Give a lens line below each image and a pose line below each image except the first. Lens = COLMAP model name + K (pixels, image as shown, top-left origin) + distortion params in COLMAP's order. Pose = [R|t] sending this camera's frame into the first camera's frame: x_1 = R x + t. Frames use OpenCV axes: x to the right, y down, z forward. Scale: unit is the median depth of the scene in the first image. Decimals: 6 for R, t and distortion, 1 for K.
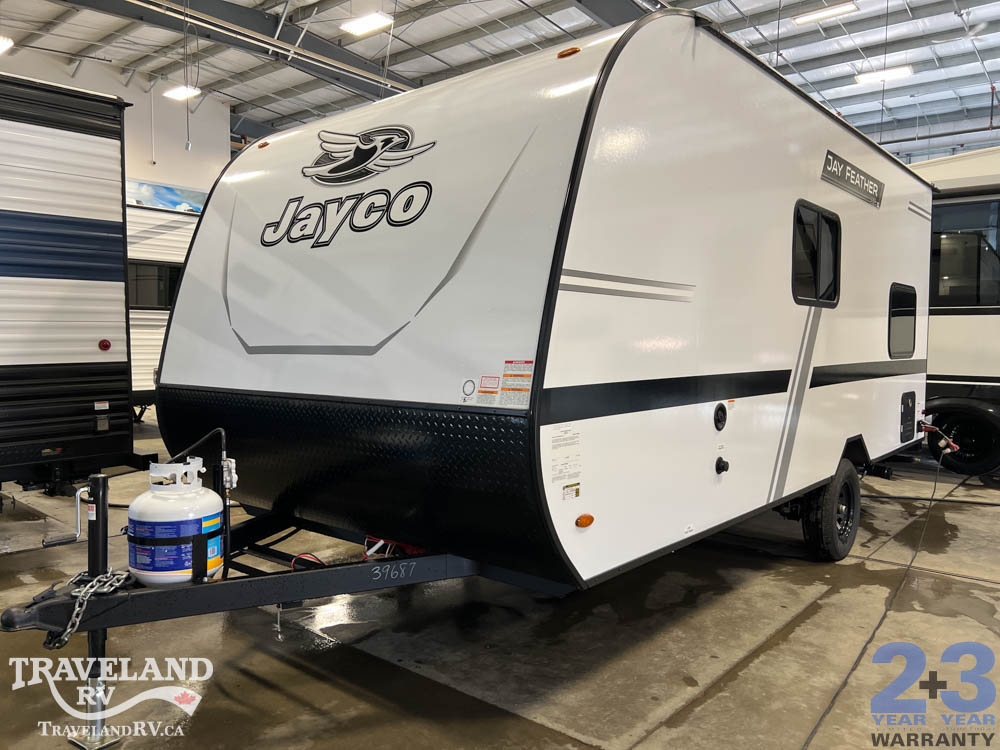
lens RADIAL K [[766.7, 0, 476.8], [0, 766.7, 361.7], [0, 0, 1]] dist [0.034166, -0.002554]
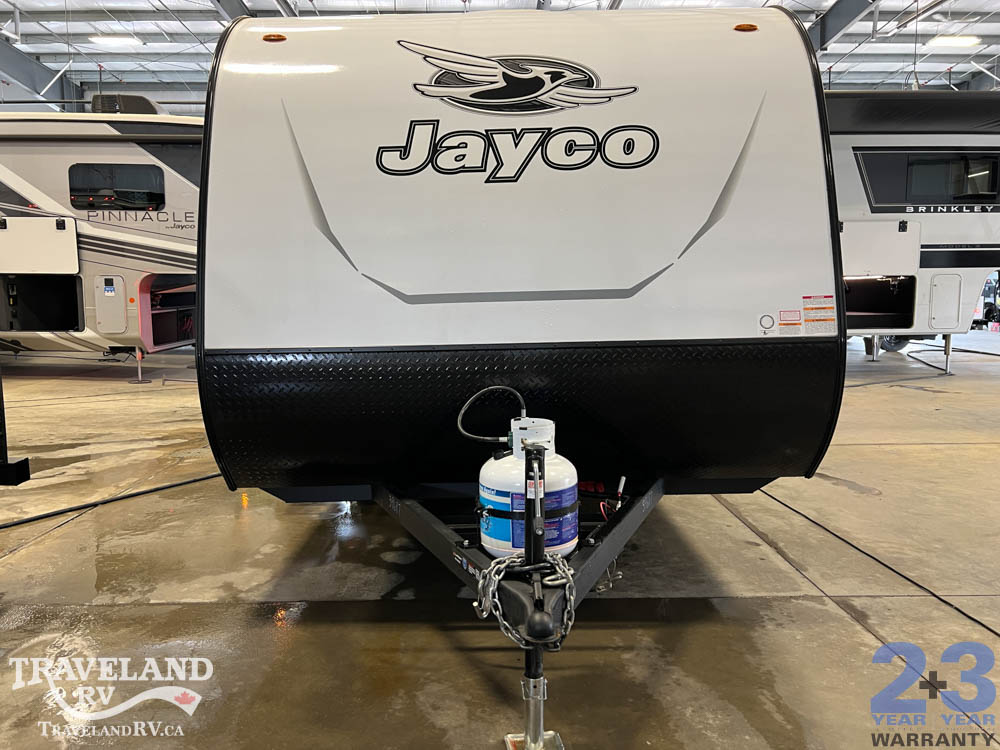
lens RADIAL K [[749.6, 0, 500.0], [0, 749.6, 375.0], [0, 0, 1]] dist [0.030542, -0.005488]
pose [[0.751453, -0.091840, 0.653364, -0.835603], [0.037994, 0.994645, 0.096114, -0.008031], [-0.658692, -0.047402, 0.750918, 0.333058]]
